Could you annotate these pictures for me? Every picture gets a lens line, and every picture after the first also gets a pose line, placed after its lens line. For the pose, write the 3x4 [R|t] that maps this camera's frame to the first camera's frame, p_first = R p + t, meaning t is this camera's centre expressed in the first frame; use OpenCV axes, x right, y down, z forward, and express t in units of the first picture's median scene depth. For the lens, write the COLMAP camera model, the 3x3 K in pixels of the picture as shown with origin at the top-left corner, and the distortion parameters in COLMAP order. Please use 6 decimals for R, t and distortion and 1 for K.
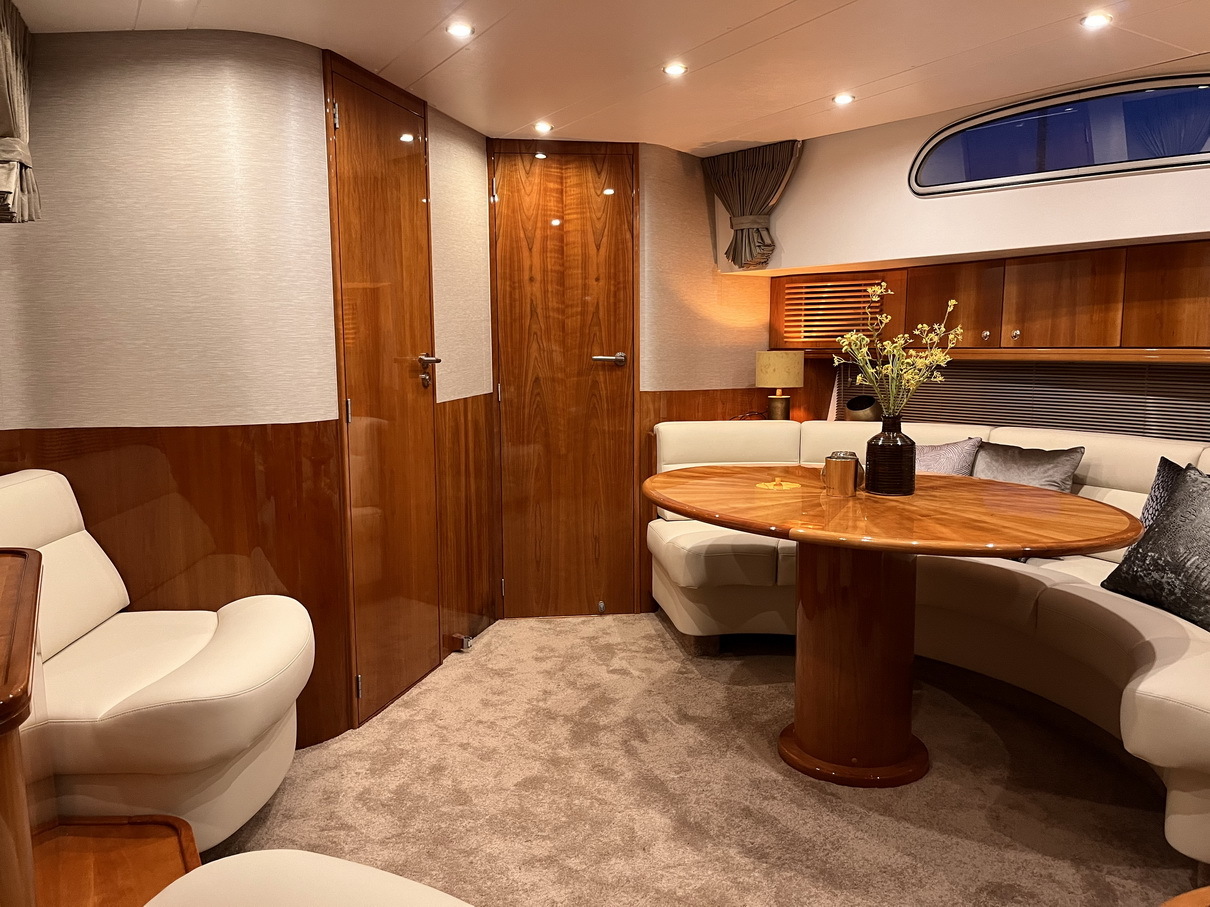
lens RADIAL K [[916.2, 0, 605.0], [0, 916.2, 453.5], [0, 0, 1]] dist [0.053685, -0.076604]
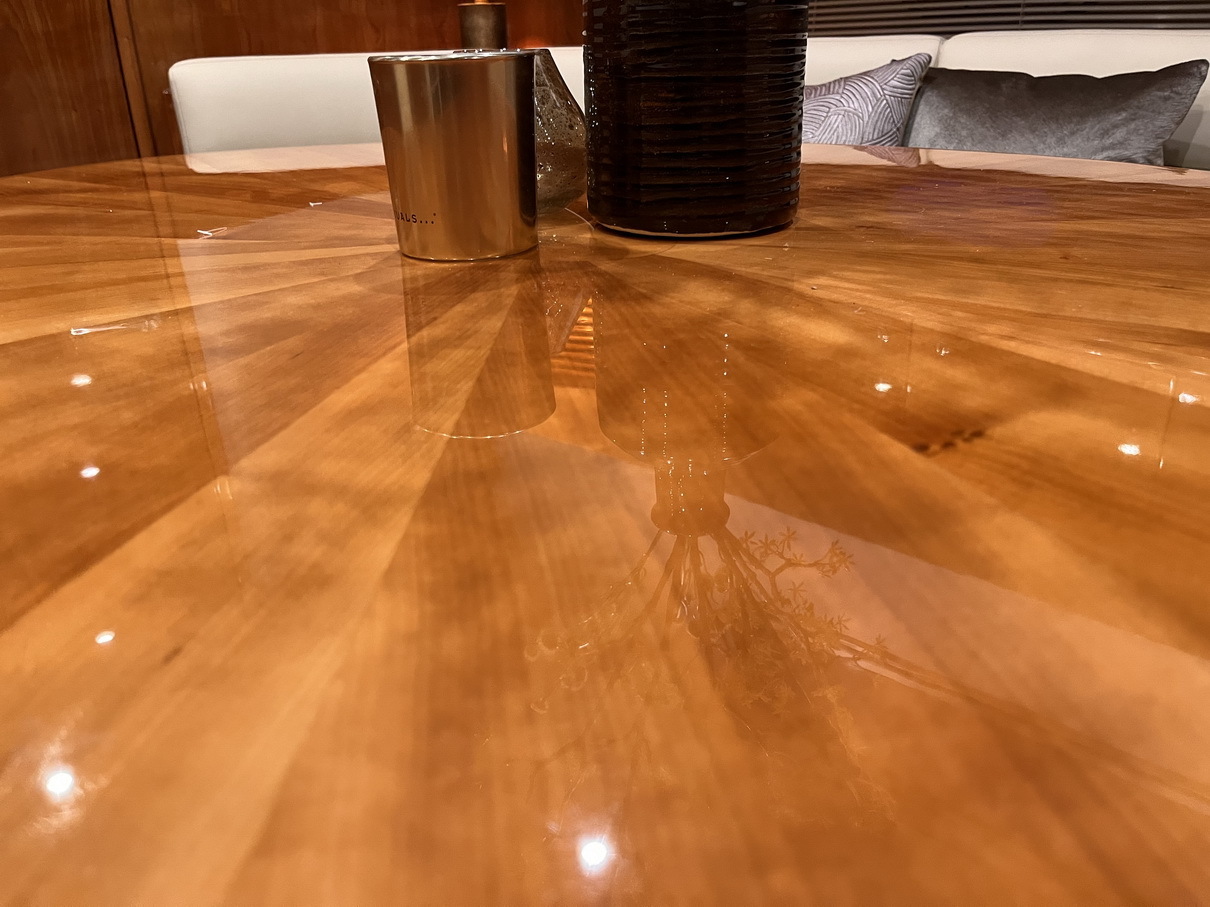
lens RADIAL K [[916.2, 0, 605.0], [0, 916.2, 453.5], [0, 0, 1]] dist [0.053685, -0.076604]
pose [[0.982314, -0.092590, 0.162747, 0.213364], [0.040810, 0.954155, 0.296519, 0.024799], [-0.182740, -0.284633, 0.941058, 0.671369]]
